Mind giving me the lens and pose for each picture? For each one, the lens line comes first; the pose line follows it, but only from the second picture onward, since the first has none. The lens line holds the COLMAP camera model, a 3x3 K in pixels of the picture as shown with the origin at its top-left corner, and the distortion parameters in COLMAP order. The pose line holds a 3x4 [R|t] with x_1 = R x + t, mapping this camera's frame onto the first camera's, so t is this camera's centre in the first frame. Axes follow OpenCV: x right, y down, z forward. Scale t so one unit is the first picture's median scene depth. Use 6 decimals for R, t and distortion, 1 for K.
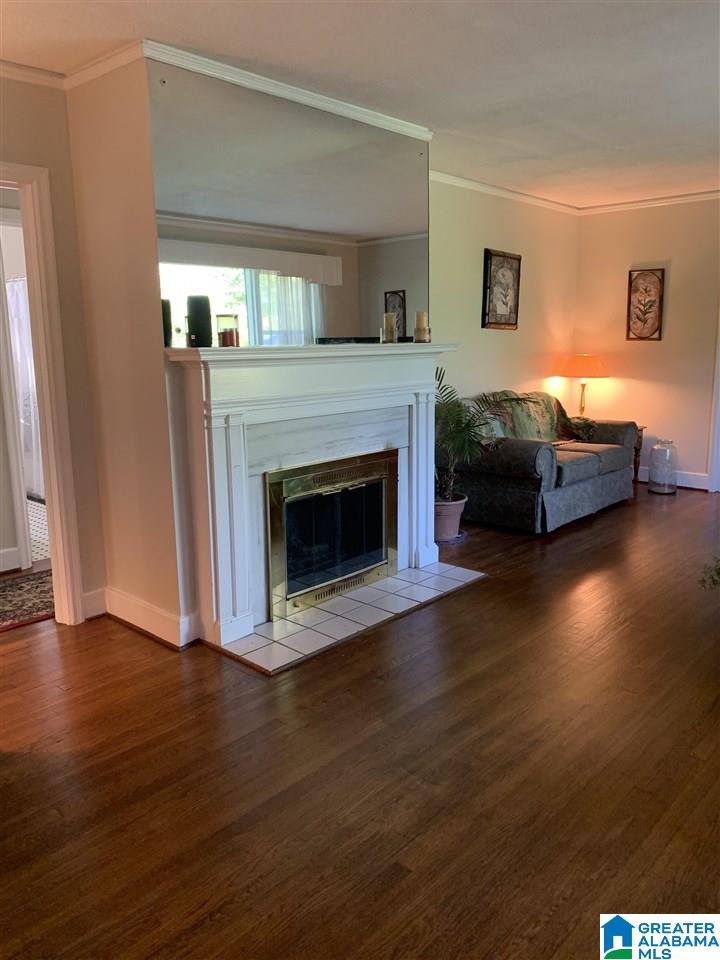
lens RADIAL K [[719.0, 0, 360.0], [0, 719.0, 480.0], [0, 0, 1]] dist [0.182813, -0.428415]
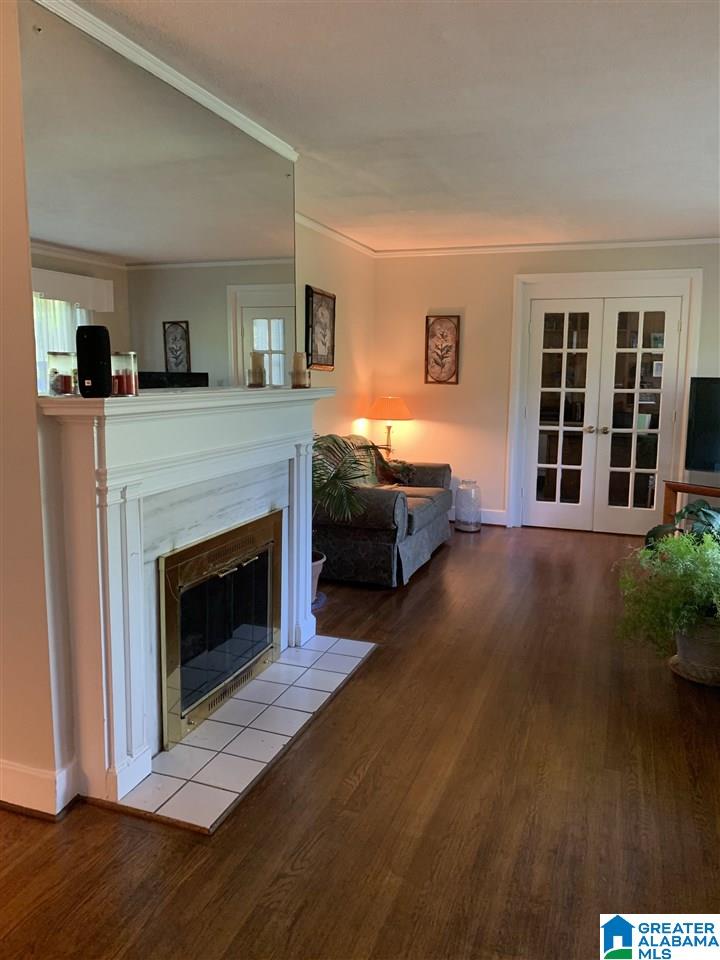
lens RADIAL K [[728.7, 0, 360.0], [0, 728.7, 480.0], [0, 0, 1]] dist [0.113829, -0.191279]
pose [[0.923530, -0.036491, 0.381786, -0.160381], [0.053199, 0.998029, -0.033297, -0.037882], [-0.379818, 0.051061, 0.923651, 0.138142]]
